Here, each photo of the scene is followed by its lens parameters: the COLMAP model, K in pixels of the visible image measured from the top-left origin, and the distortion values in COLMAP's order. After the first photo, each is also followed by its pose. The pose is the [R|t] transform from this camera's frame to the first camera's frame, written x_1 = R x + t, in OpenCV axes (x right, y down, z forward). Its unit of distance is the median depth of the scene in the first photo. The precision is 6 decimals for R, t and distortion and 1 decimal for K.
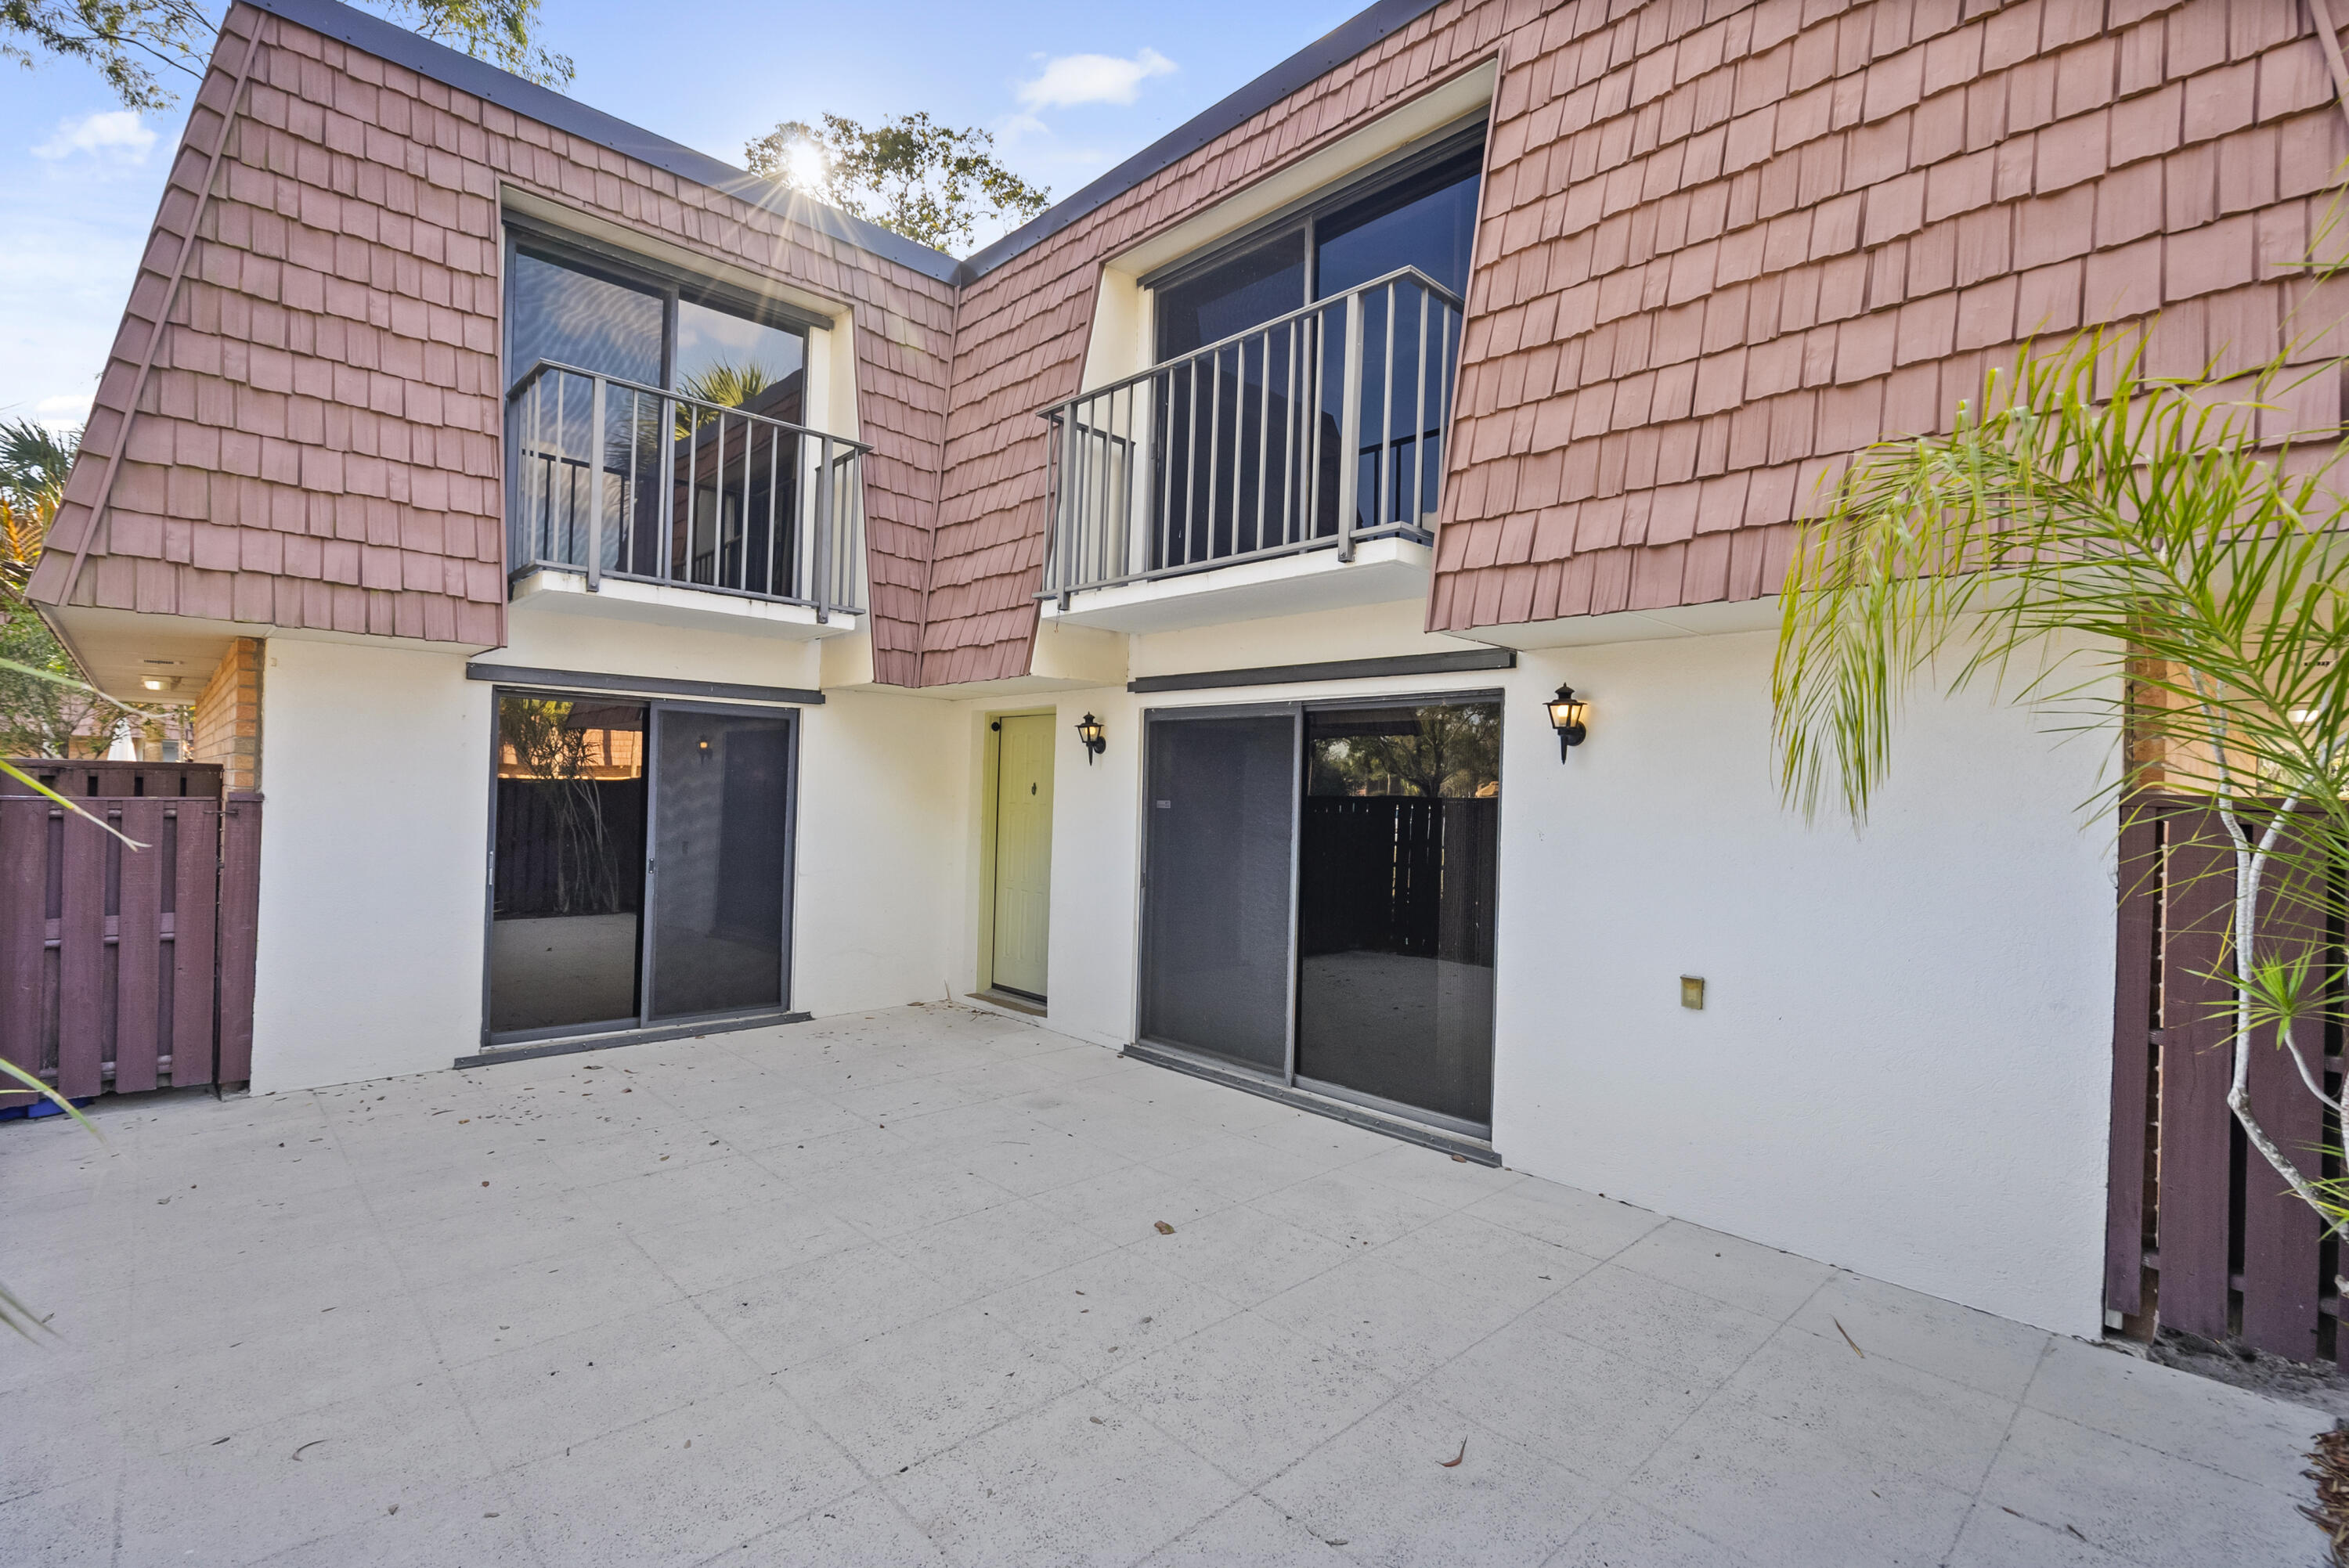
lens RADIAL K [[1075.1, 0, 1174.5], [0, 1075.1, 784.0], [0, 0, 1]] dist [-0.003815, -0.001276]
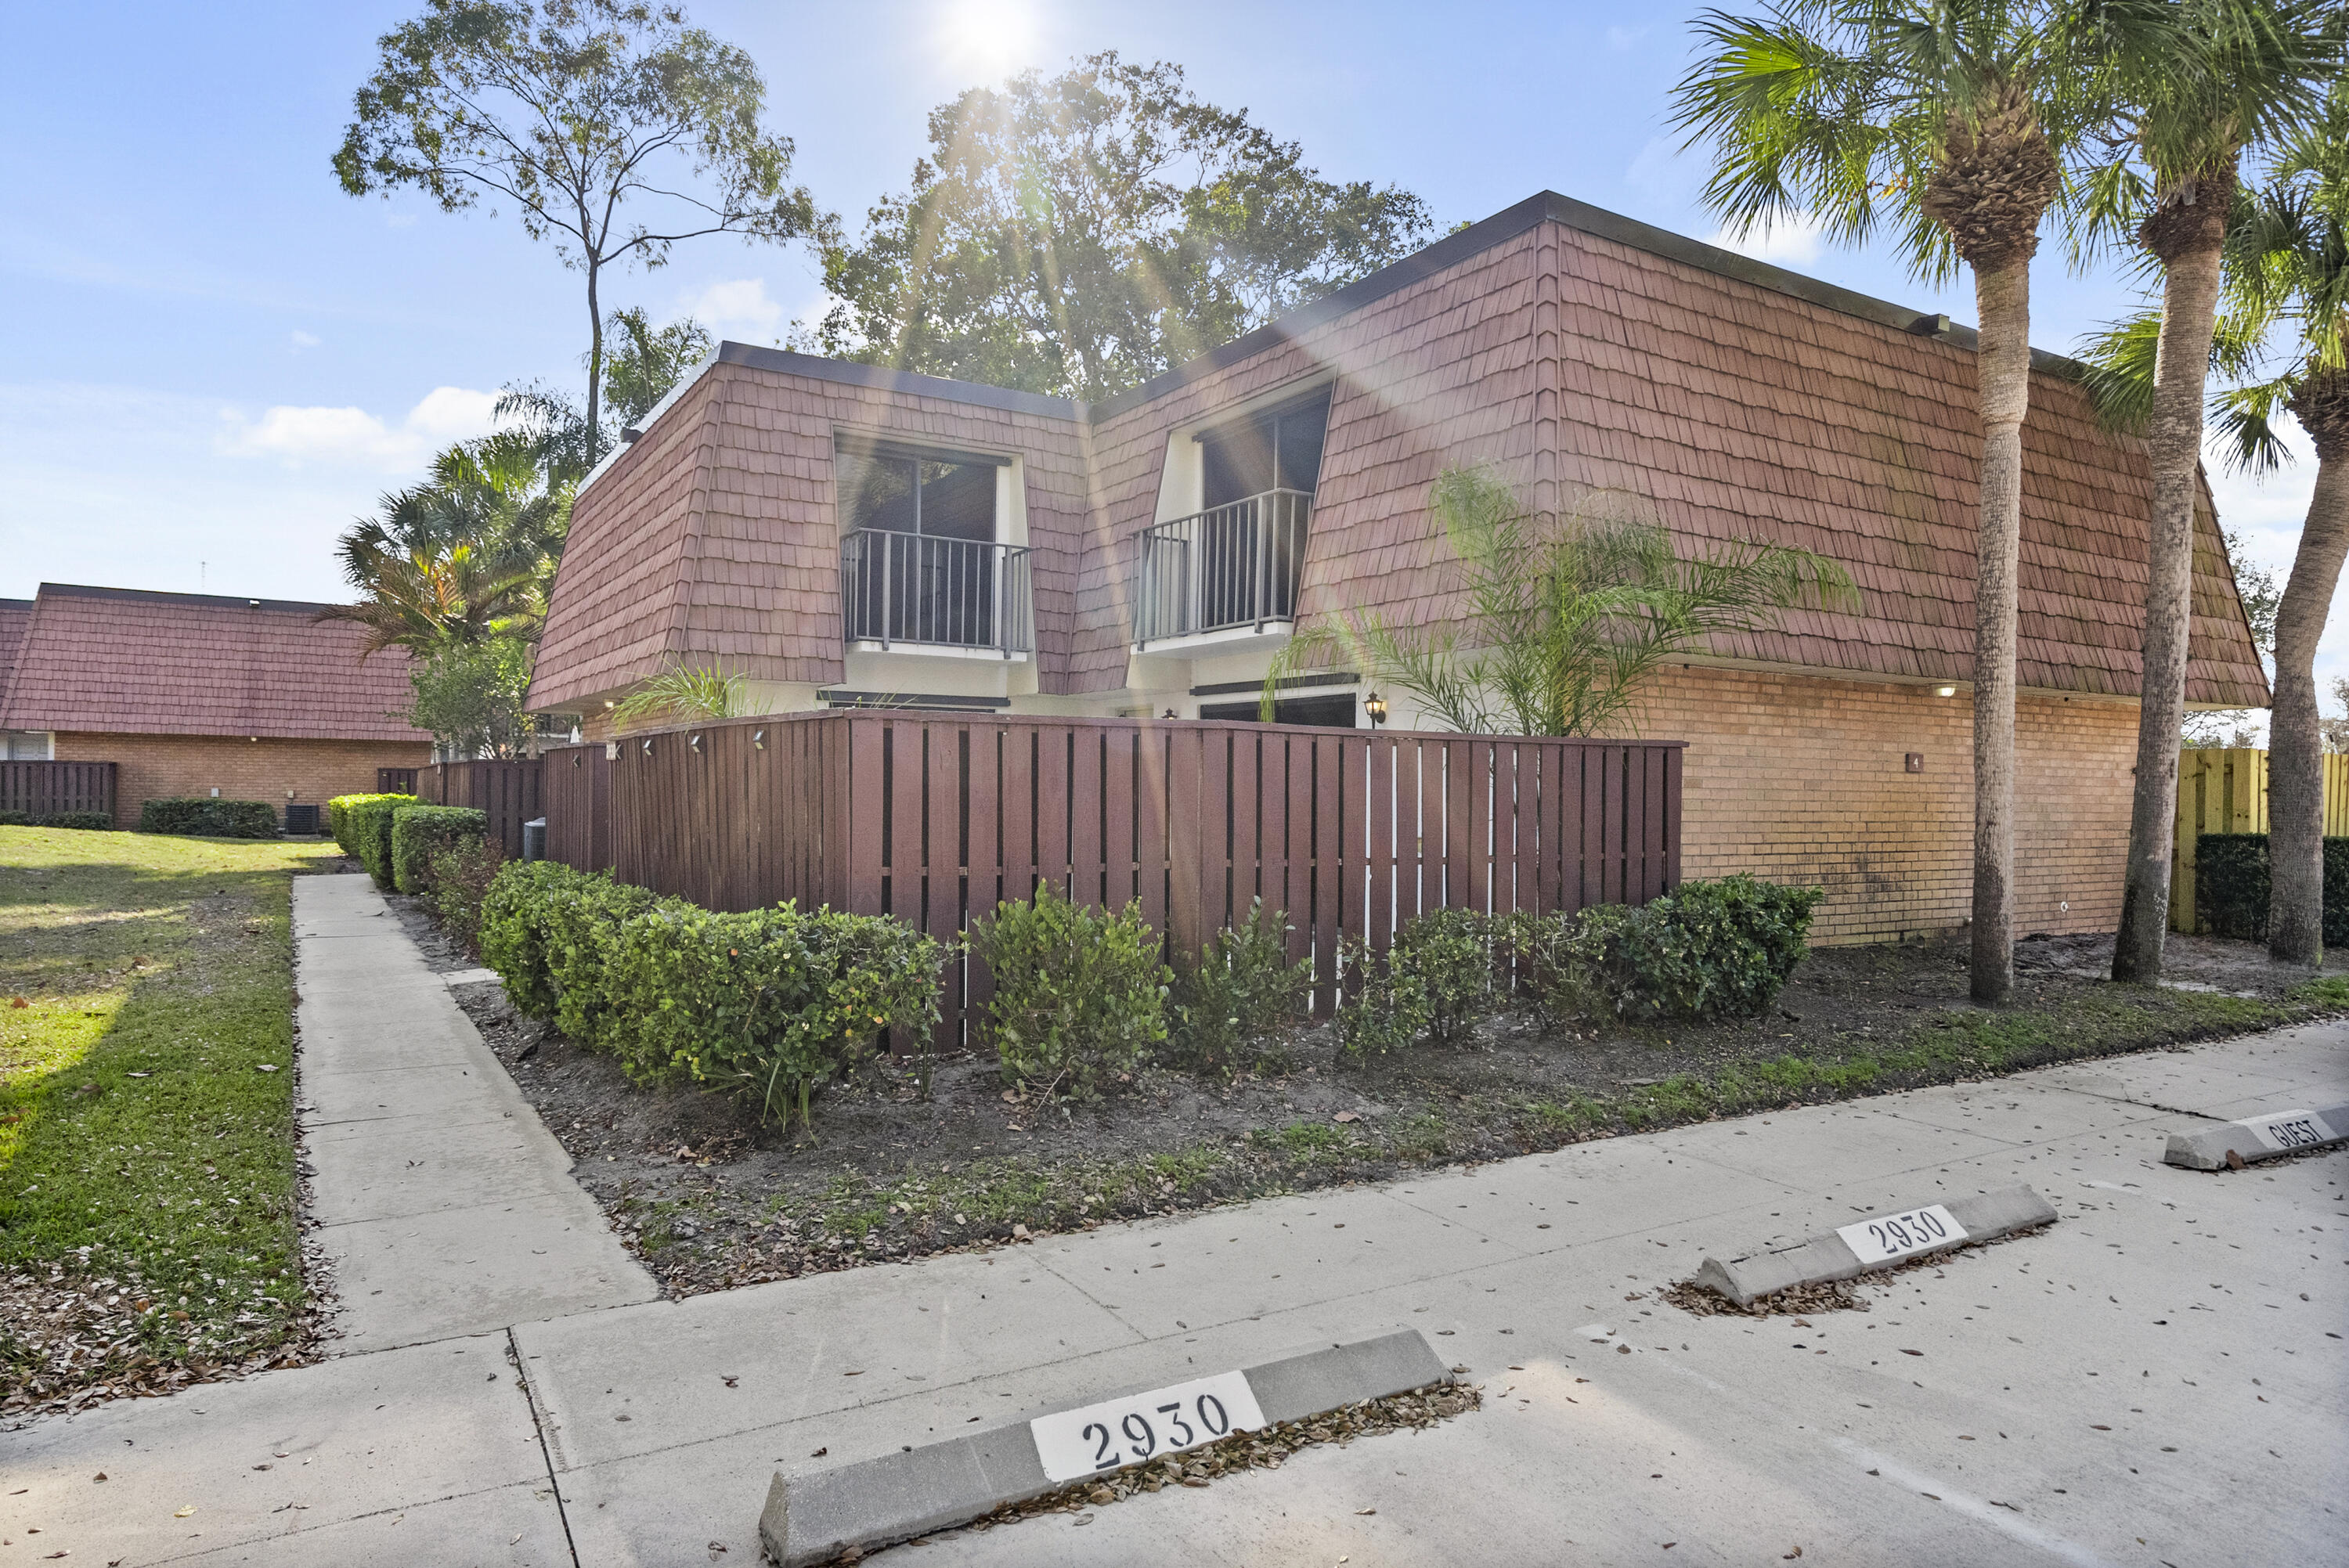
lens RADIAL K [[1437.9, 0, 1174.5], [0, 1437.9, 784.0], [0, 0, 1]] dist [0.000605, 0.000072]
pose [[0.978047, -0.014931, -0.207848, 0.415144], [0.014697, 0.999888, -0.002668, 0.056649], [0.207865, -0.000446, 0.978157, -1.210480]]
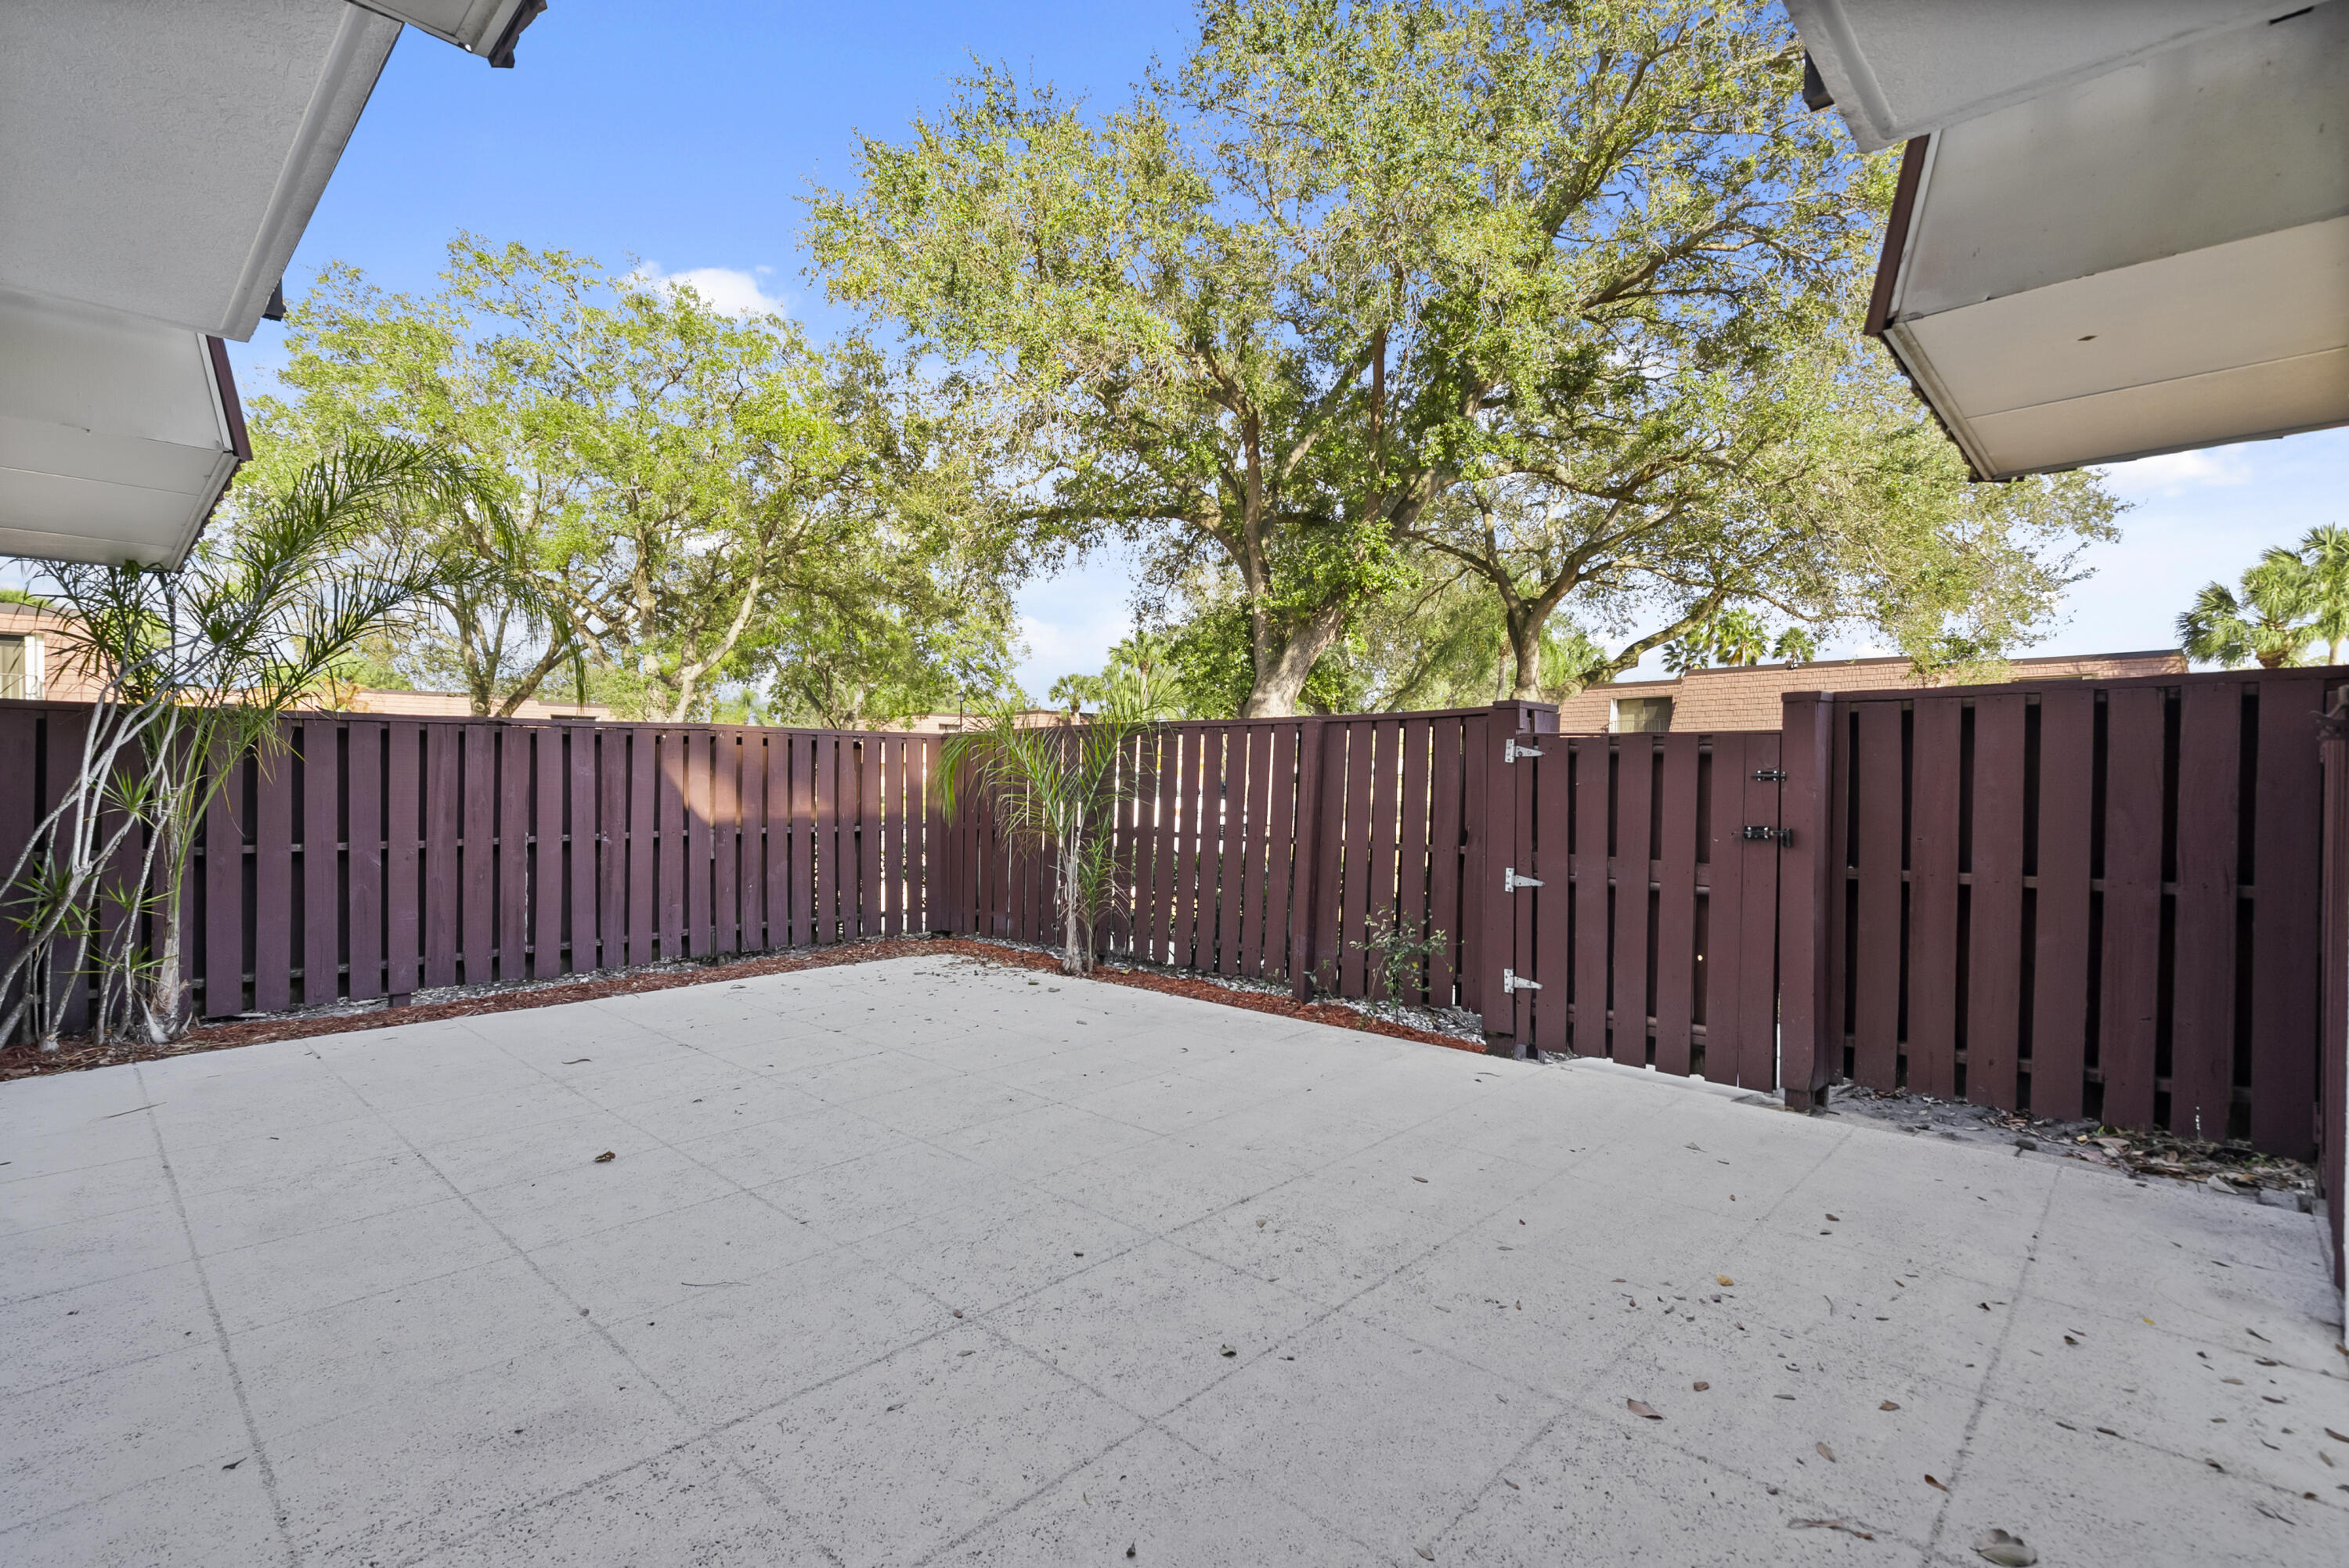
lens RADIAL K [[1075.1, 0, 1174.5], [0, 1075.1, 784.0], [0, 0, 1]] dist [-0.003815, -0.001276]
pose [[-0.998448, -0.026057, -0.049214, -0.332270], [-0.025881, 0.999656, -0.004217, 0.066513], [0.049307, -0.002937, -0.998779, 1.465192]]
